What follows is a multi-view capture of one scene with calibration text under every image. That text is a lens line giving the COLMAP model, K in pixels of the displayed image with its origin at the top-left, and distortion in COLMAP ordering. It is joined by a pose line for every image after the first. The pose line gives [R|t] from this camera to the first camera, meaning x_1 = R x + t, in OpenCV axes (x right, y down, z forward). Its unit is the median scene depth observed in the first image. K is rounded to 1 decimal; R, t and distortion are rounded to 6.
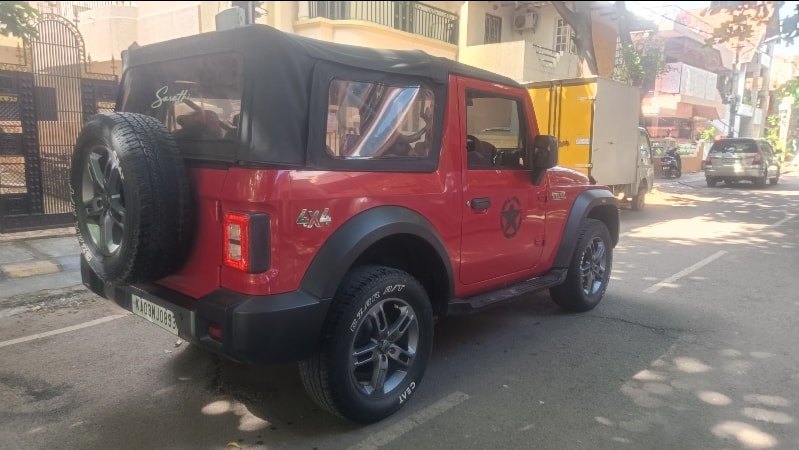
lens RADIAL K [[564.1, 0, 403.5], [0, 564.1, 225.8], [0, 0, 1]] dist [-0.005987, -0.004154]
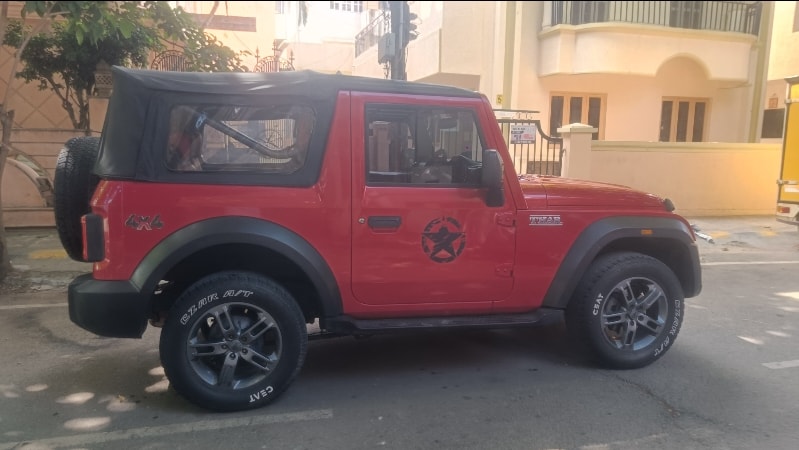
lens RADIAL K [[564.1, 0, 407.6], [0, 564.1, 226.4], [0, 0, 1]] dist [-0.005987, -0.004154]
pose [[0.829796, 0.076925, -0.552739, 0.650348], [-0.085524, 0.996283, 0.010261, -0.042176], [0.551474, 0.038758, 0.833291, 0.214130]]
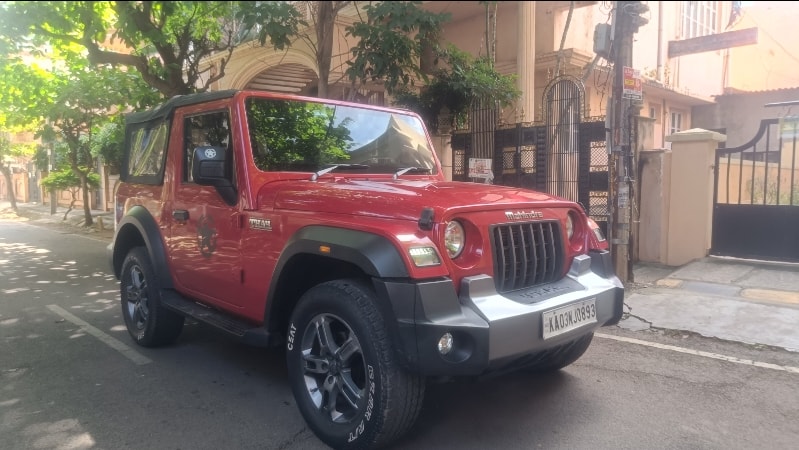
lens RADIAL K [[564.1, 0, 402.3], [0, 564.1, 226.4], [0, 0, 1]] dist [-0.005987, -0.004154]
pose [[-0.065781, 0.061706, -0.995924, 1.128259], [-0.149153, 0.986265, 0.070959, -0.147700], [0.986624, 0.153212, -0.055674, 1.395483]]
